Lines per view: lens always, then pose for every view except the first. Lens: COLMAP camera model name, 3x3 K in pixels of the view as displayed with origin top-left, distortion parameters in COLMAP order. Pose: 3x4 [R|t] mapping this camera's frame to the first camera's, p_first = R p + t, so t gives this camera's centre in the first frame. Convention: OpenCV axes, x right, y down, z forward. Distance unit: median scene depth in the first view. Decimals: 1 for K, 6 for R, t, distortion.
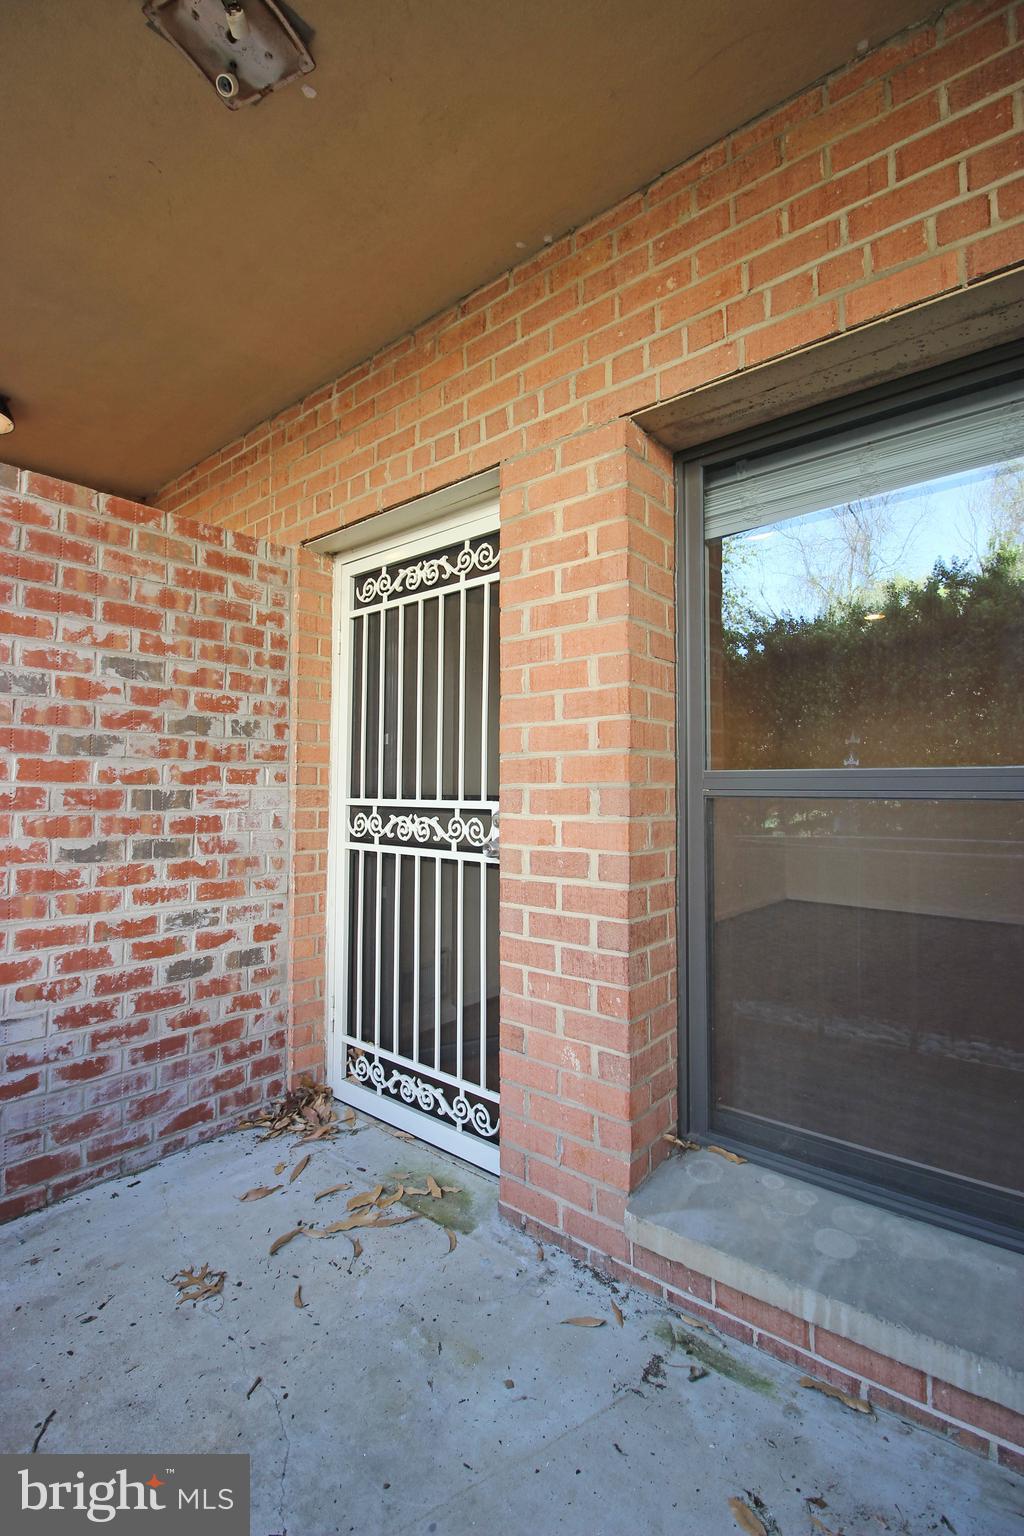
lens RADIAL K [[710.3, 0, 504.3], [0, 710.3, 750.8], [0, 0, 1]] dist [0.000131, -0.011817]
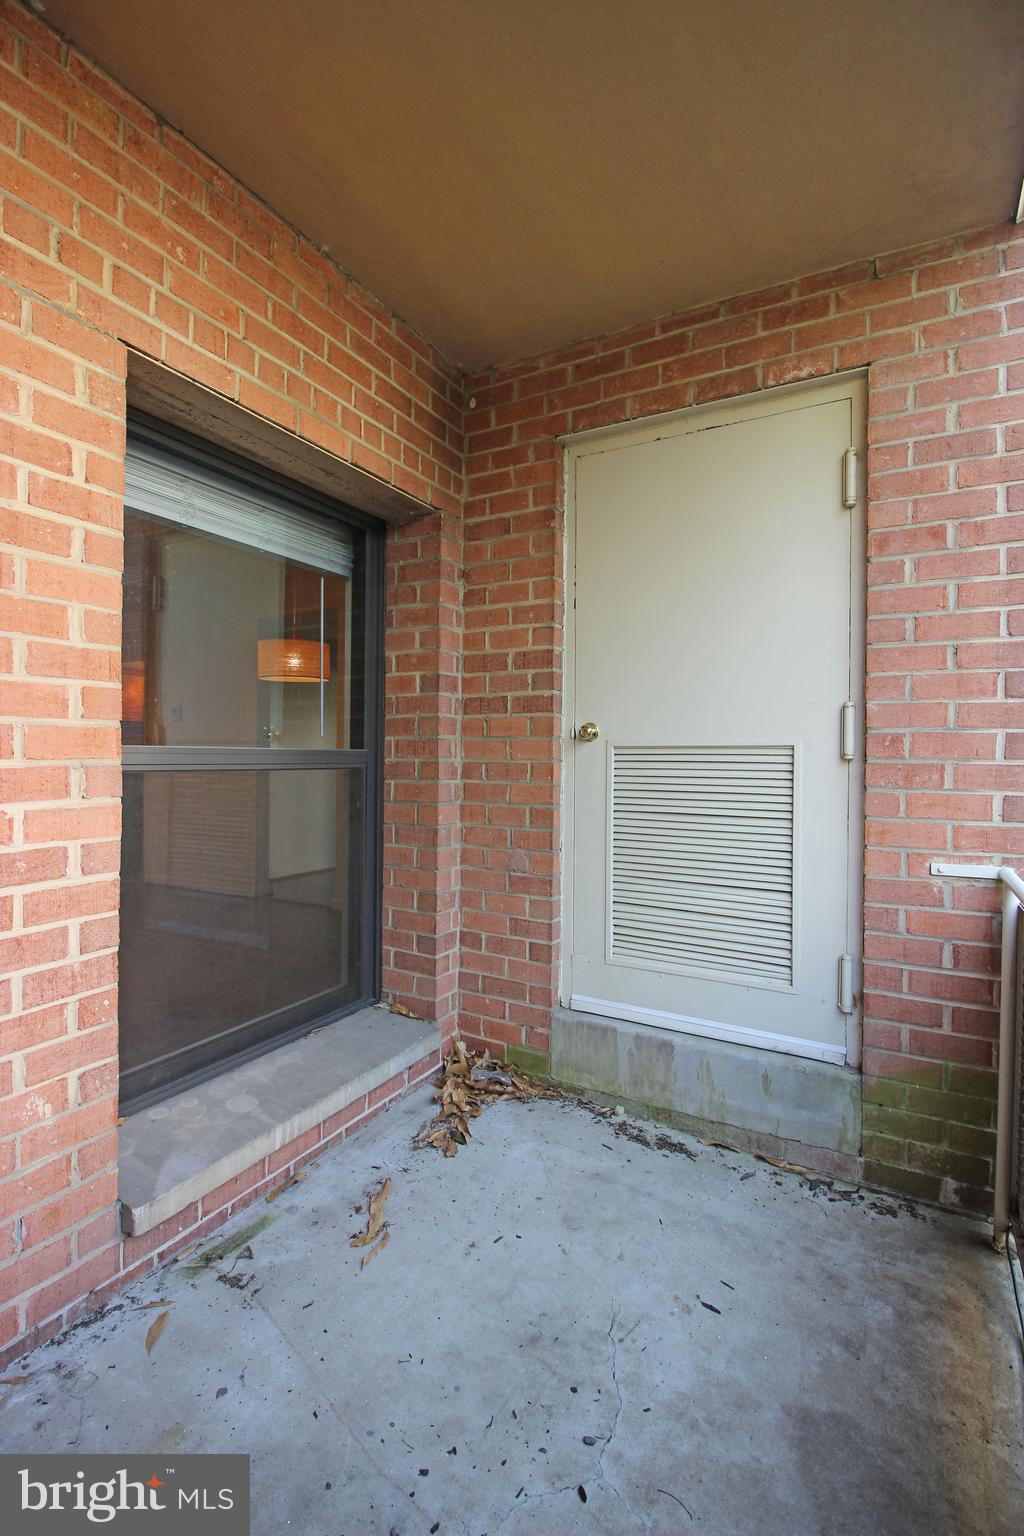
lens RADIAL K [[710.3, 0, 505.8], [0, 710.3, 759.5], [0, 0, 1]] dist [0.000131, -0.011817]
pose [[-0.194960, -0.007827, 0.980780, -0.763638], [-0.058106, 0.998304, -0.003583, 0.018645], [-0.979089, -0.057688, -0.195084, 0.659149]]
